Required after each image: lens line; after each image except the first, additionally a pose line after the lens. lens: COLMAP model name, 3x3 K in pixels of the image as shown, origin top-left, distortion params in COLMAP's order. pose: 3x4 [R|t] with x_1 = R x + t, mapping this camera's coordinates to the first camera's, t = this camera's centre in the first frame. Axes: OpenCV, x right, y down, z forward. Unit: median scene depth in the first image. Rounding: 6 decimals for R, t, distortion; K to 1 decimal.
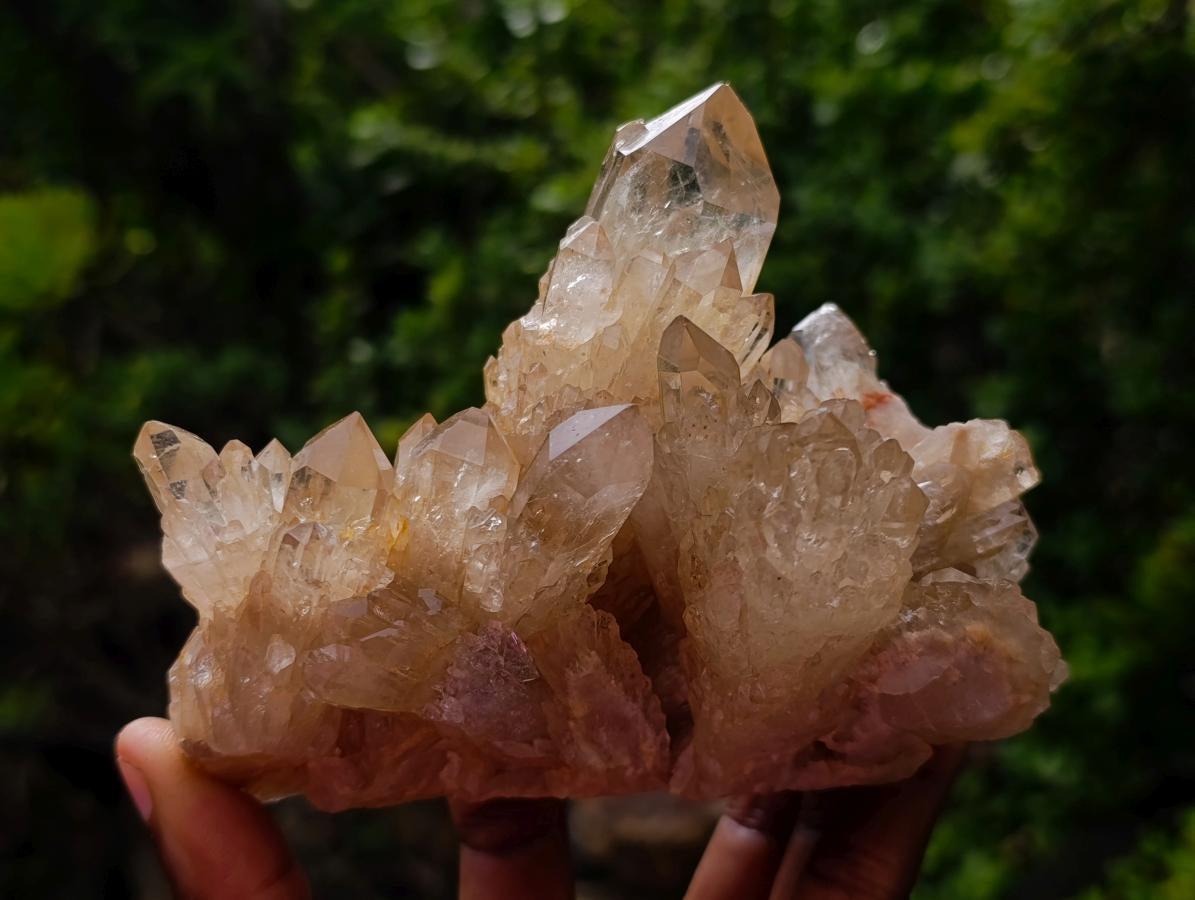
lens RADIAL K [[1666.9, 0, 591.1], [0, 1666.9, 401.8], [0, 0, 1]] dist [0.261752, -1.141106]
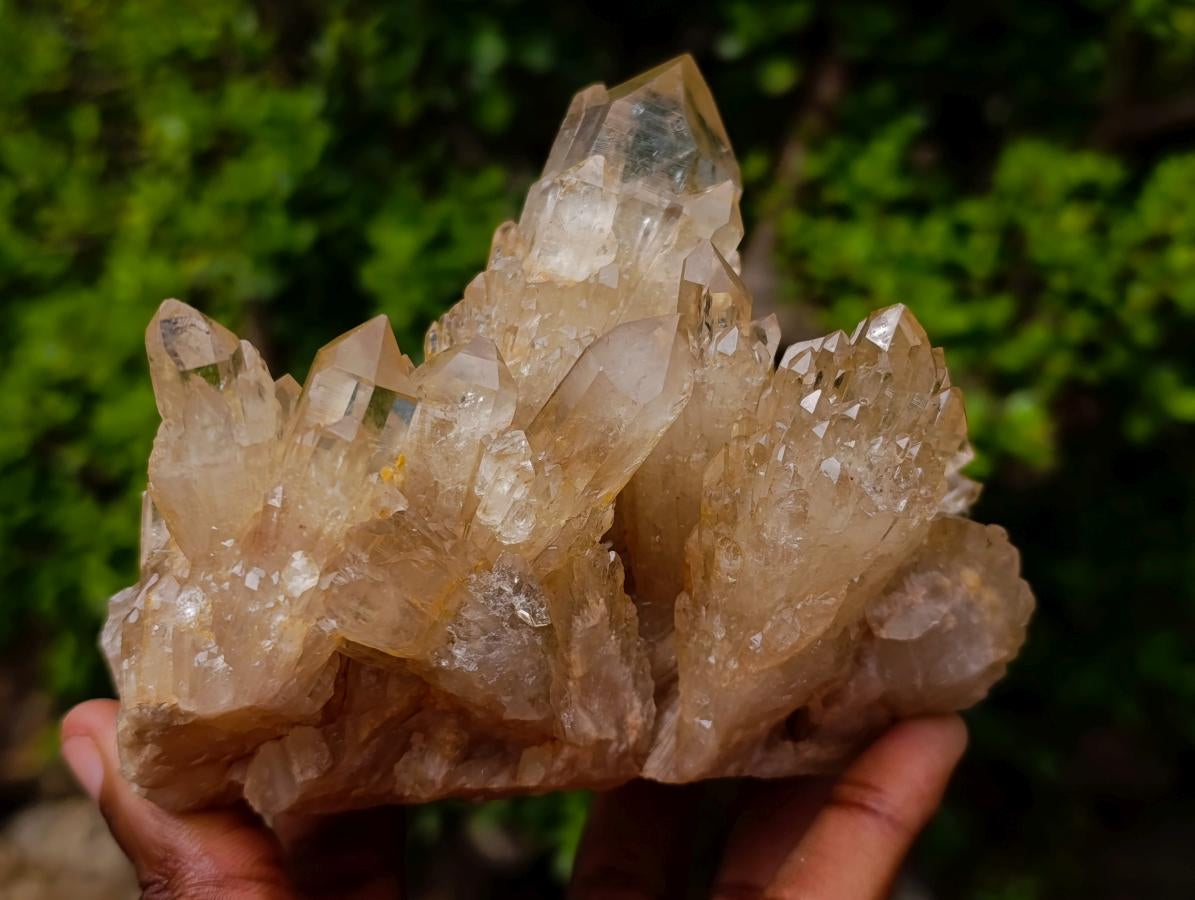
lens RADIAL K [[1697.5, 0, 570.6], [0, 1697.5, 405.3], [0, 0, 1]] dist [0.256818, -1.235424]
pose [[0.948708, 0.044692, 0.312977, -0.318700], [0.012858, 0.983685, -0.179441, 0.214340], [-0.315891, 0.174262, 0.932655, 0.103556]]
